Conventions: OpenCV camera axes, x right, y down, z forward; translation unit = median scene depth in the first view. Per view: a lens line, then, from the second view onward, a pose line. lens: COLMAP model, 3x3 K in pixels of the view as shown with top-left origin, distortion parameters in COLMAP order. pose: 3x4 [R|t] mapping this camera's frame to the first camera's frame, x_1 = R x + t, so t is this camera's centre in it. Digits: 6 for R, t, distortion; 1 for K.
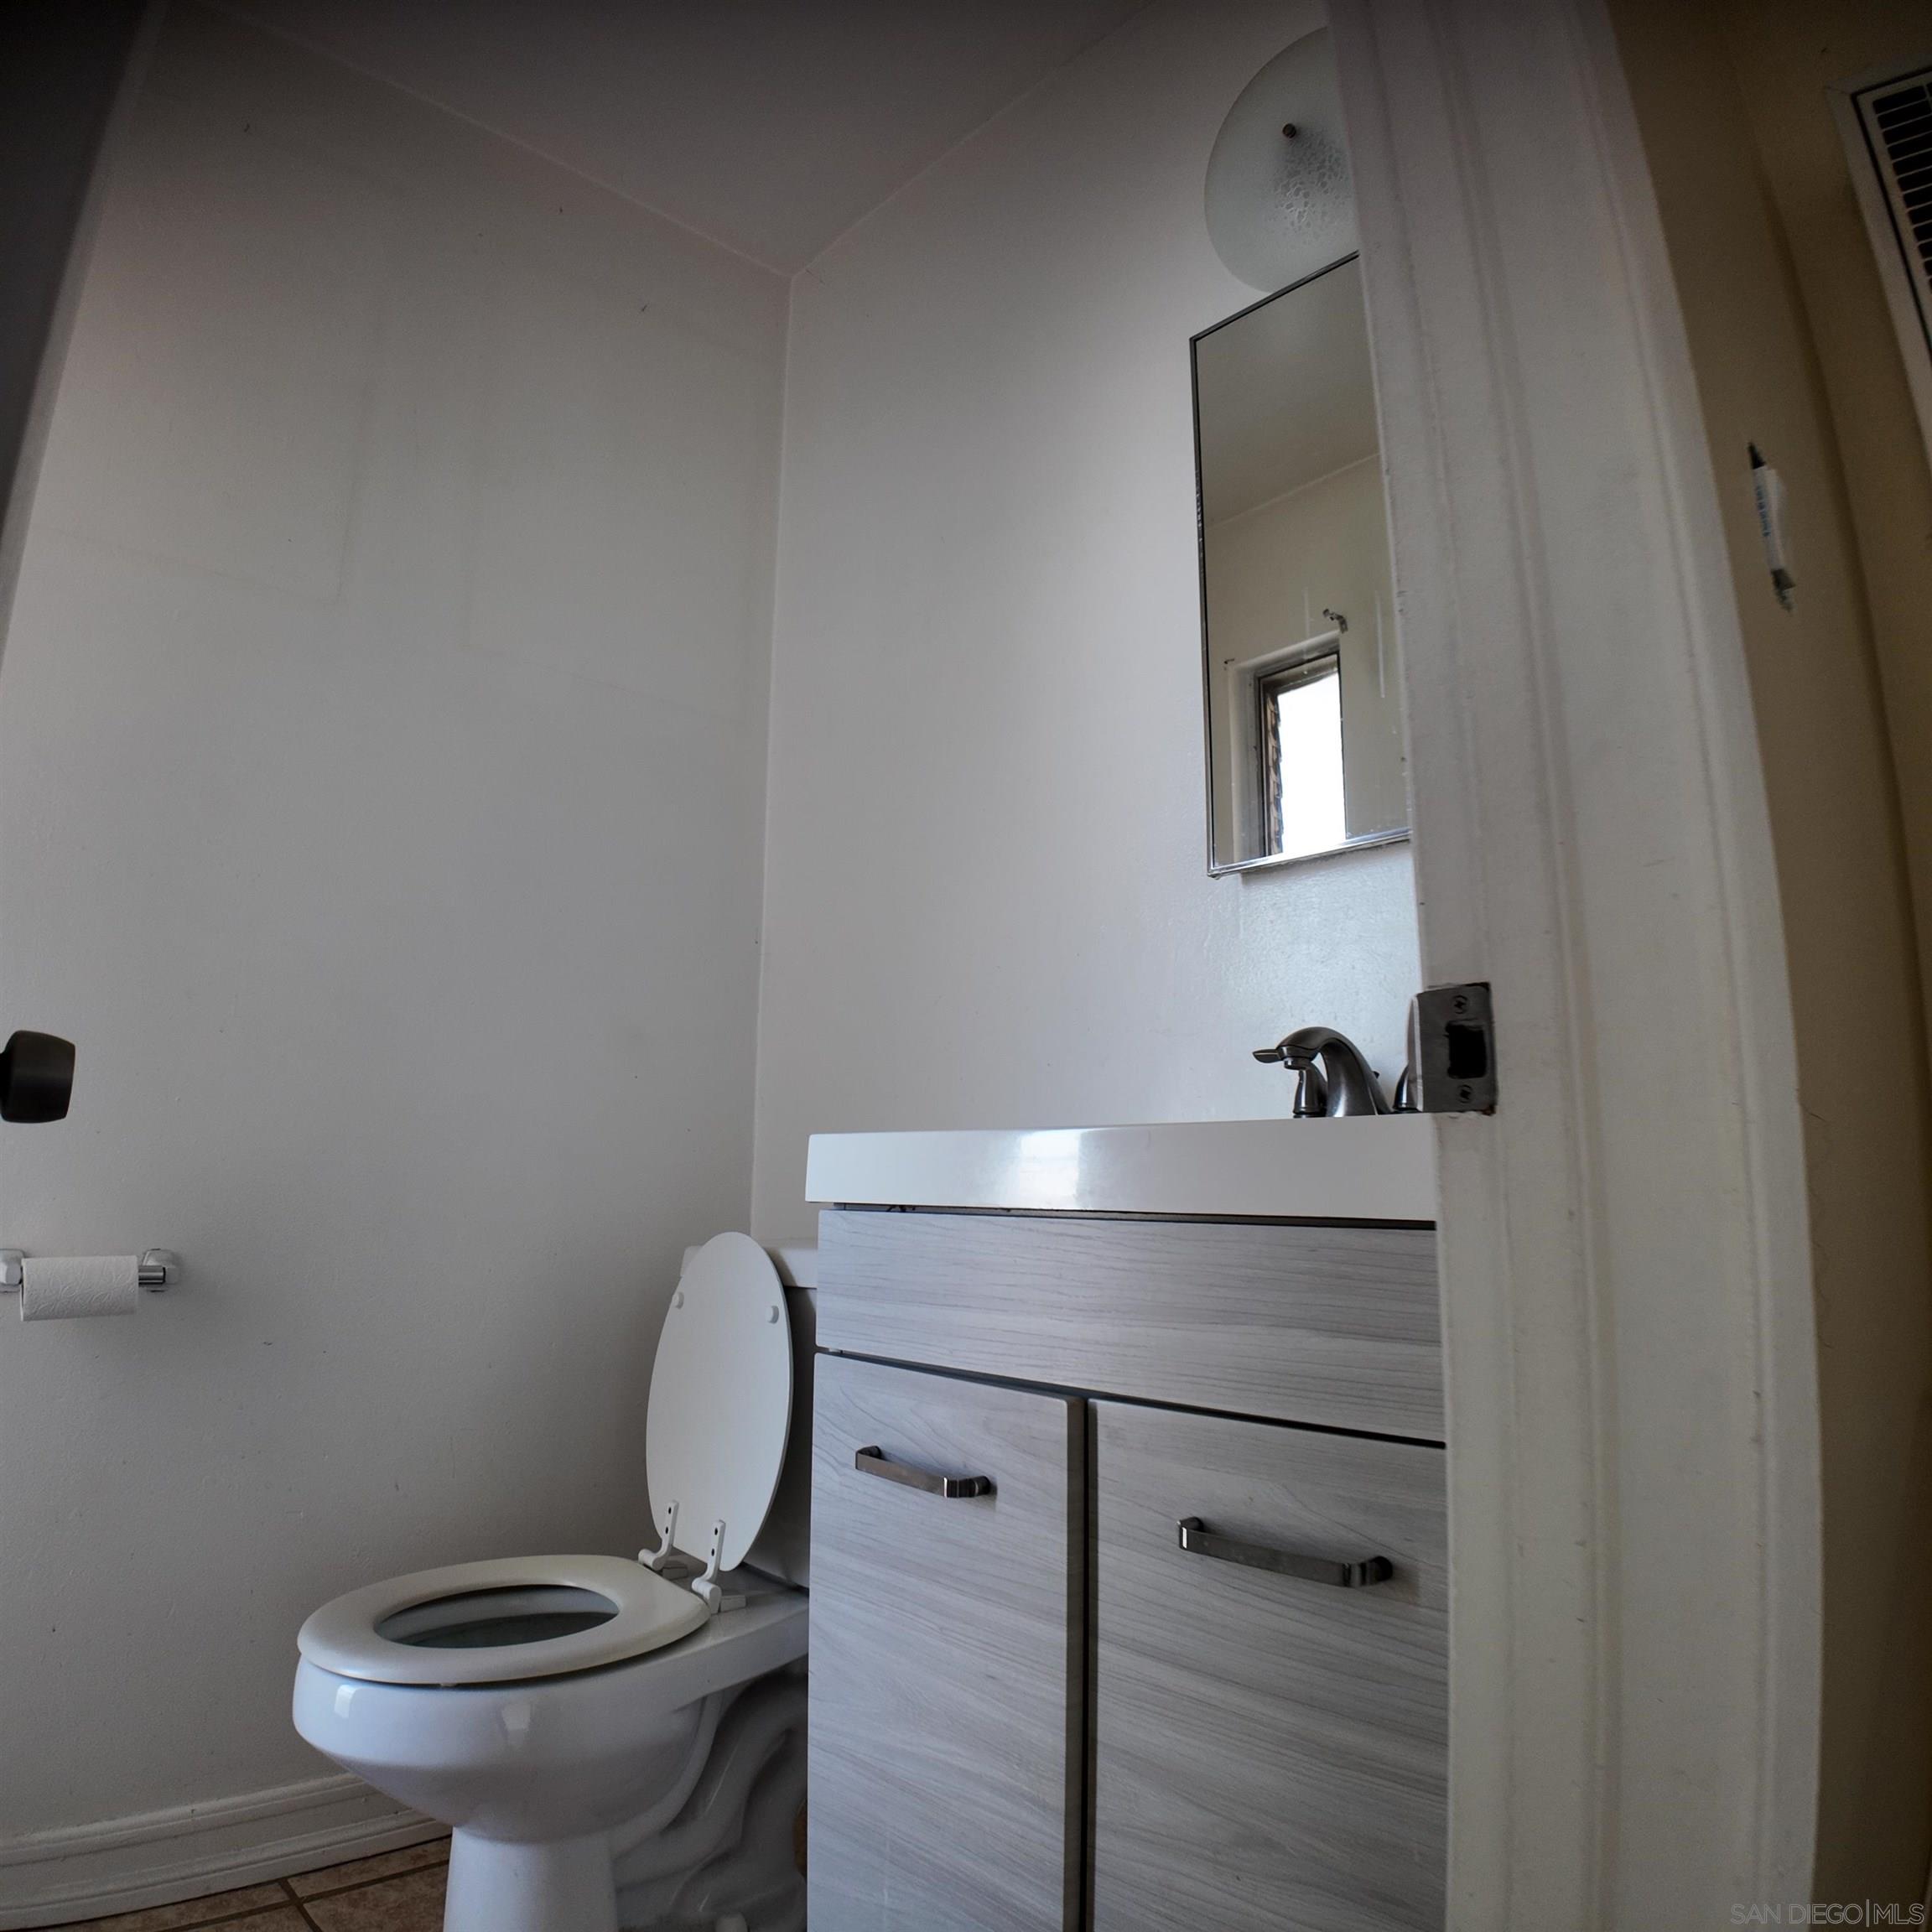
lens RADIAL K [[1301.5, 0, 955.4], [0, 1301.5, 966.2], [0, 0, 1]] dist [-0.097647, -0.017198]
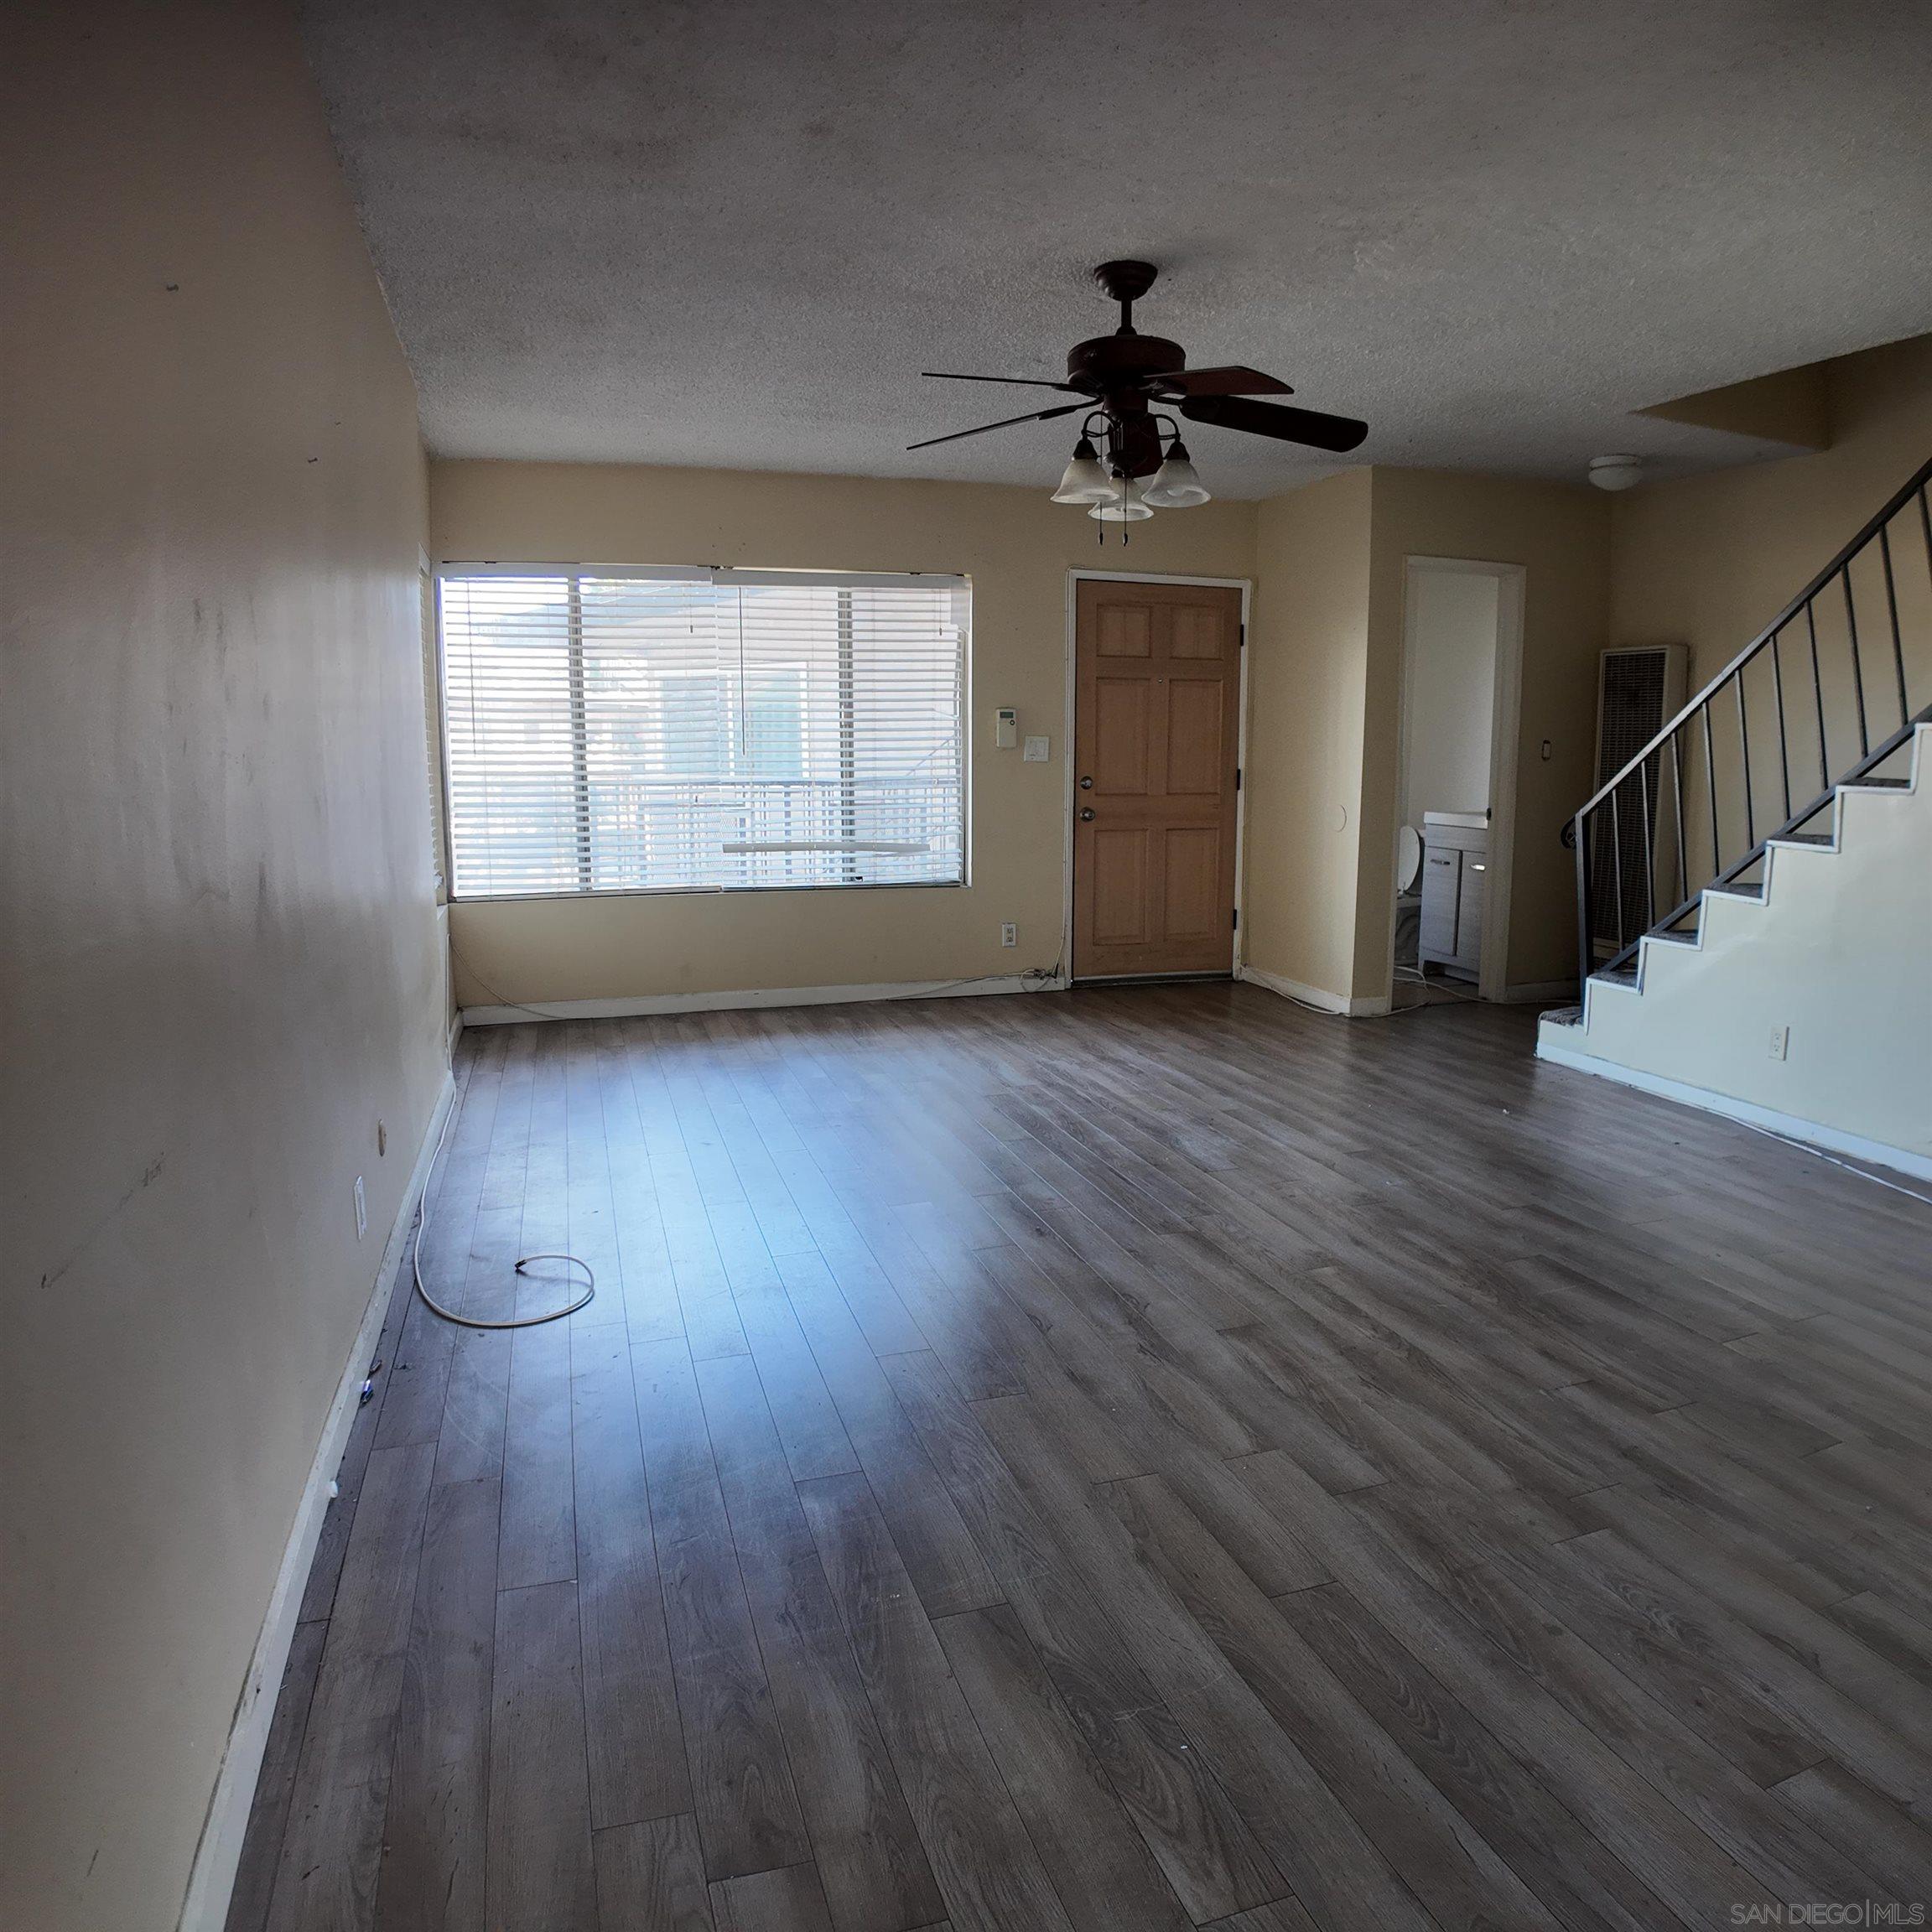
lens RADIAL K [[1301.5, 0, 955.4], [0, 1301.5, 966.2], [0, 0, 1]] dist [-0.097647, -0.017198]
pose [[0.900180, 0.058473, -0.431574, 0.483404], [0.081328, 0.950946, 0.298476, -1.023684], [0.427856, -0.303781, 0.851267, -4.680385]]
